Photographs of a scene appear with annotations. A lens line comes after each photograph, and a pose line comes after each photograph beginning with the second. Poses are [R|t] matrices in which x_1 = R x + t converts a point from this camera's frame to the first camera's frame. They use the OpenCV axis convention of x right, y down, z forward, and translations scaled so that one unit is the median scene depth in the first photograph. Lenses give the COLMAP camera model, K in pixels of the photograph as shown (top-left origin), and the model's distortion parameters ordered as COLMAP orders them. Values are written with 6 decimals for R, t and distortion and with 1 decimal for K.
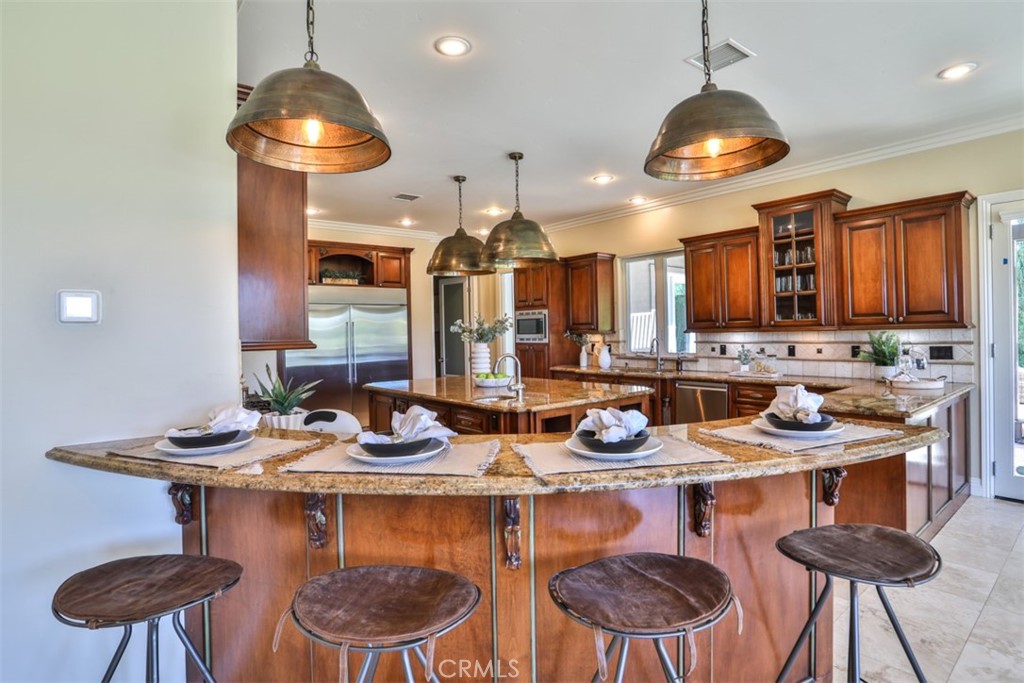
lens RADIAL K [[527.9, 0, 520.1], [0, 527.9, 335.2], [0, 0, 1]] dist [-0.069149, 0.025988]
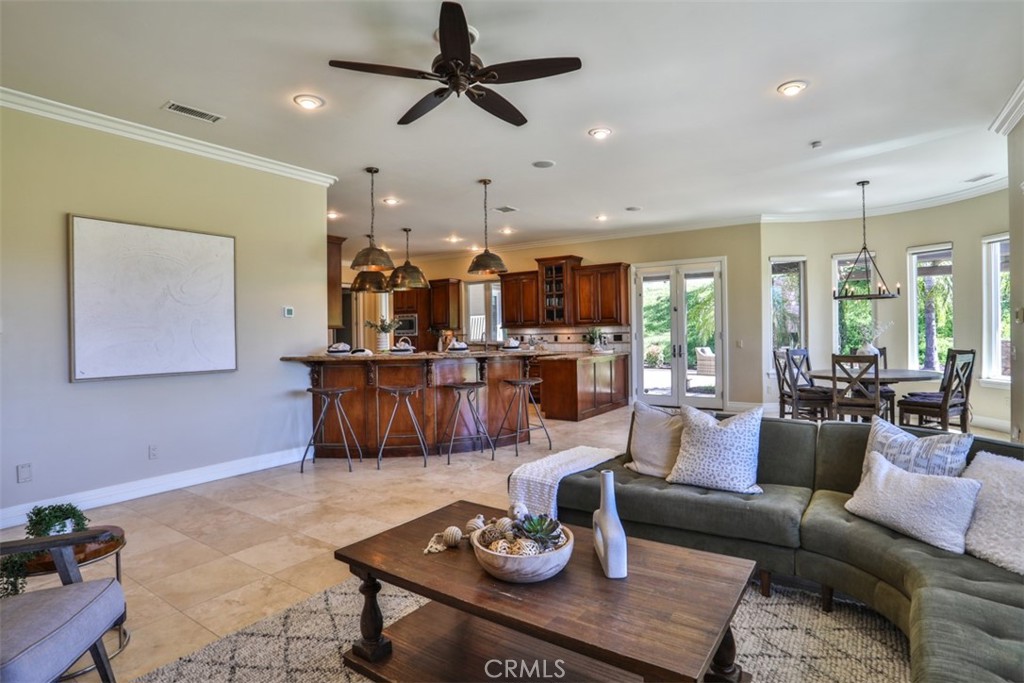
lens RADIAL K [[527.9, 0, 517.6], [0, 527.9, 337.8], [0, 0, 1]] dist [-0.069149, 0.025988]
pose [[0.960010, 0.001417, 0.279961, -0.130262], [-0.001279, 0.999999, -0.000677, 0.029532], [-0.279962, 0.000292, 0.960011, -0.757370]]
